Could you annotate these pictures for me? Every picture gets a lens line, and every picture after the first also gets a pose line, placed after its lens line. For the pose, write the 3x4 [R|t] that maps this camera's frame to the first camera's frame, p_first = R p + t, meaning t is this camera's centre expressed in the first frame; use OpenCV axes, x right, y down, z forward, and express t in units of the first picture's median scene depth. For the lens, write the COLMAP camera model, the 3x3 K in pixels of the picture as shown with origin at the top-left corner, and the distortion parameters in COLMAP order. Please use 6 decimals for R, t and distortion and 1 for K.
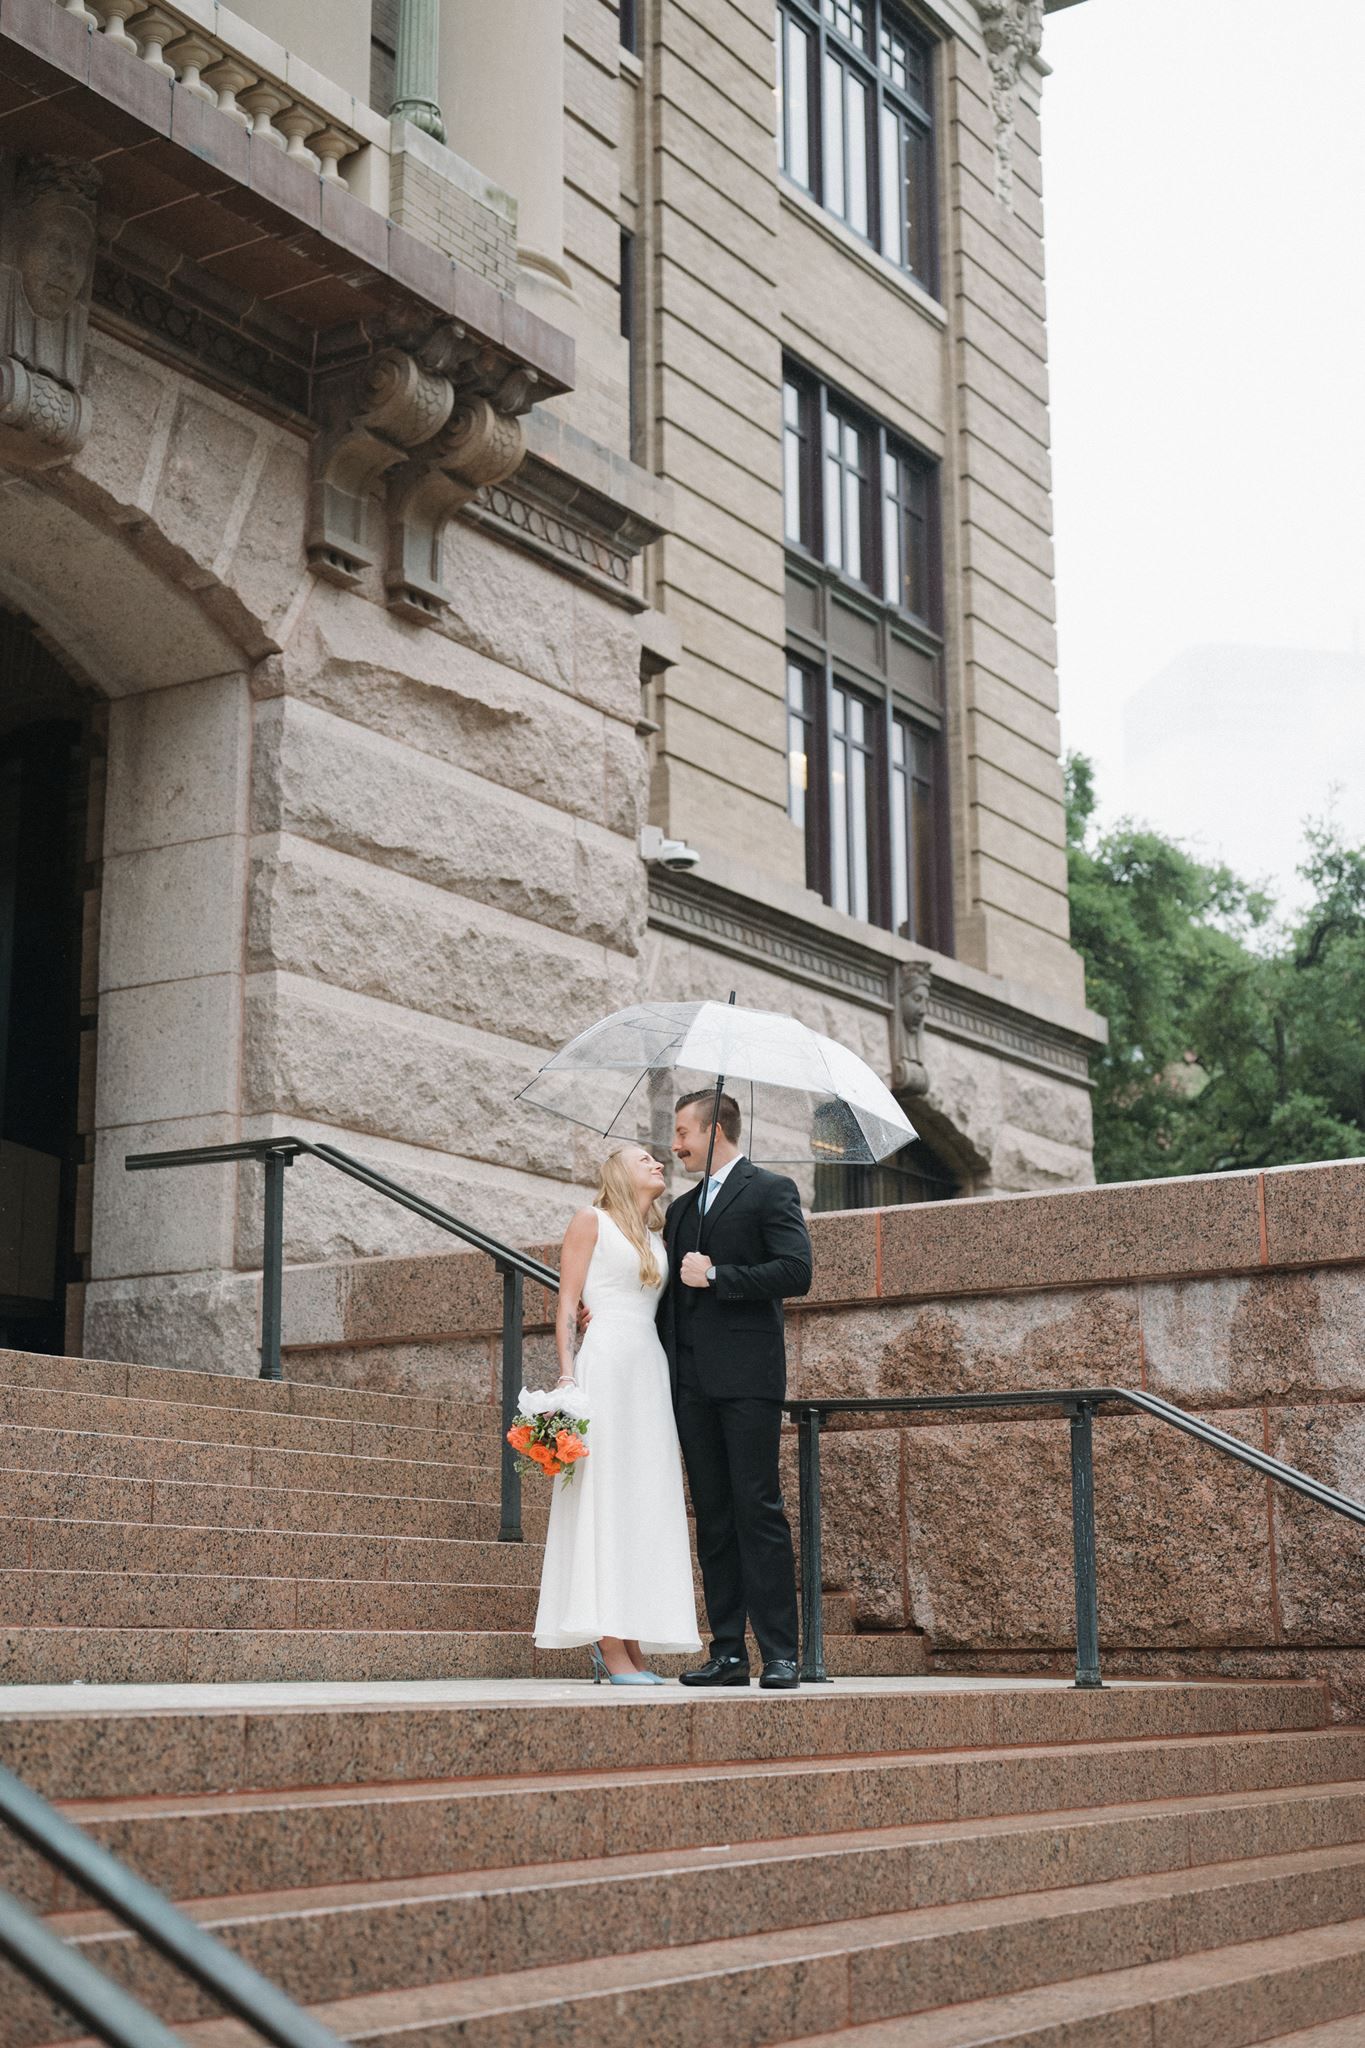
lens RADIAL K [[2901.2, 0, 680.9], [0, 2901.2, 1021.8], [0, 0, 1]] dist [0.040160, 0.000000]
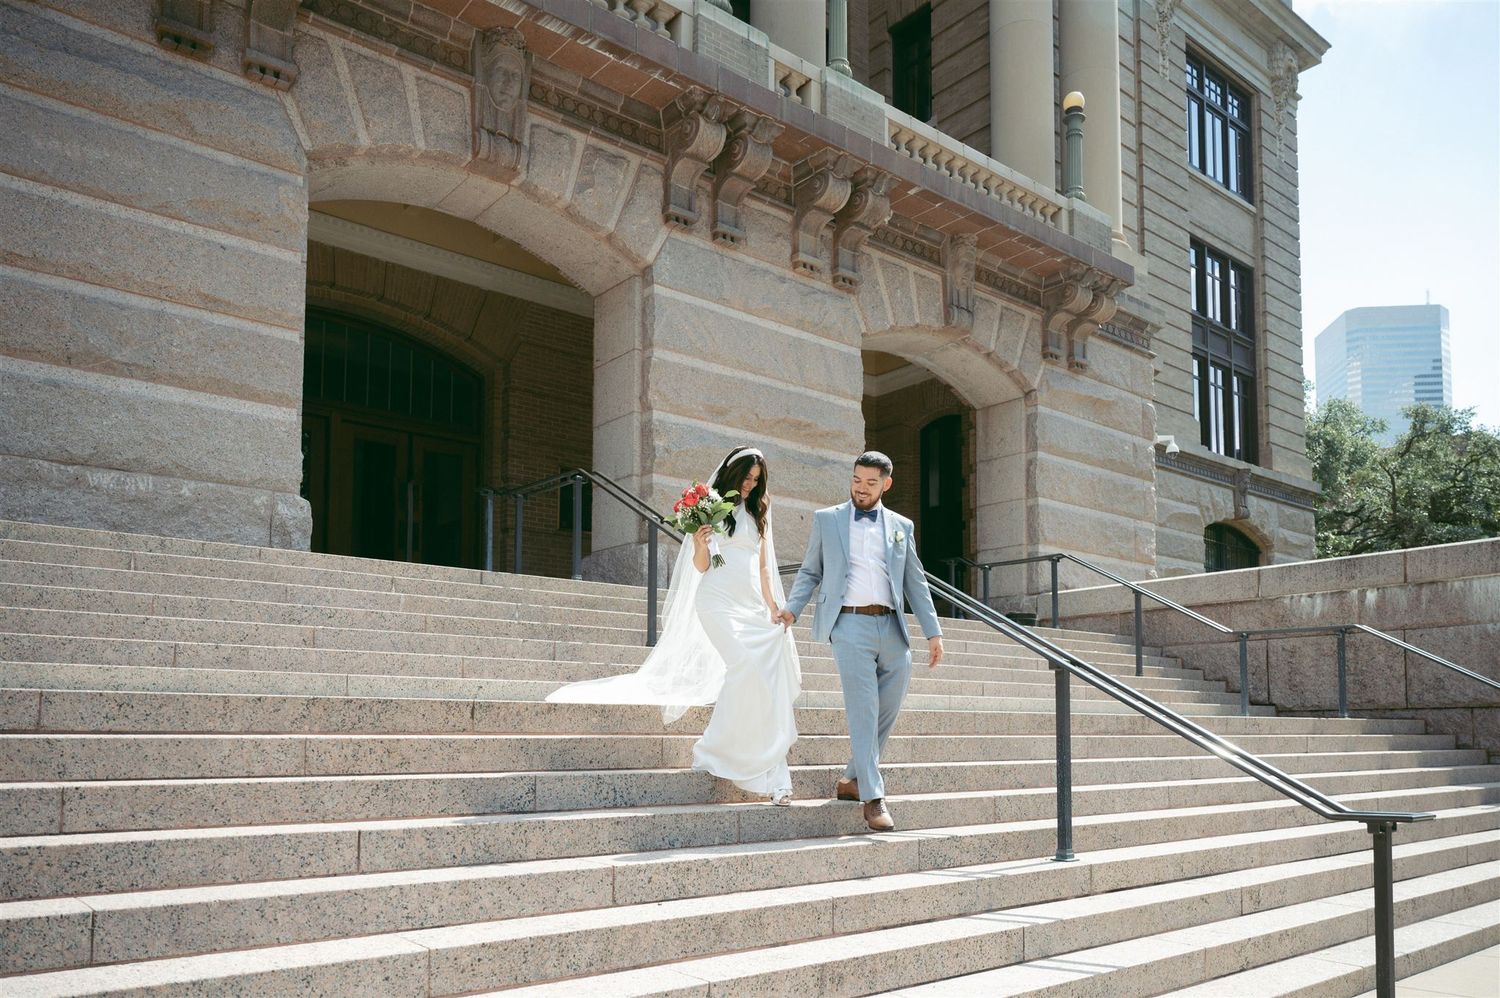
lens RADIAL K [[1120.4, 0, 759.8], [0, 1120.4, 662.0], [0, 0, 1]] dist [0.007549, 0.014124]
pose [[0.954455, -0.014676, -0.297995, -0.039015], [0.058942, 0.988380, 0.140111, -0.016040], [0.292476, -0.151294, 0.944229, -0.129604]]
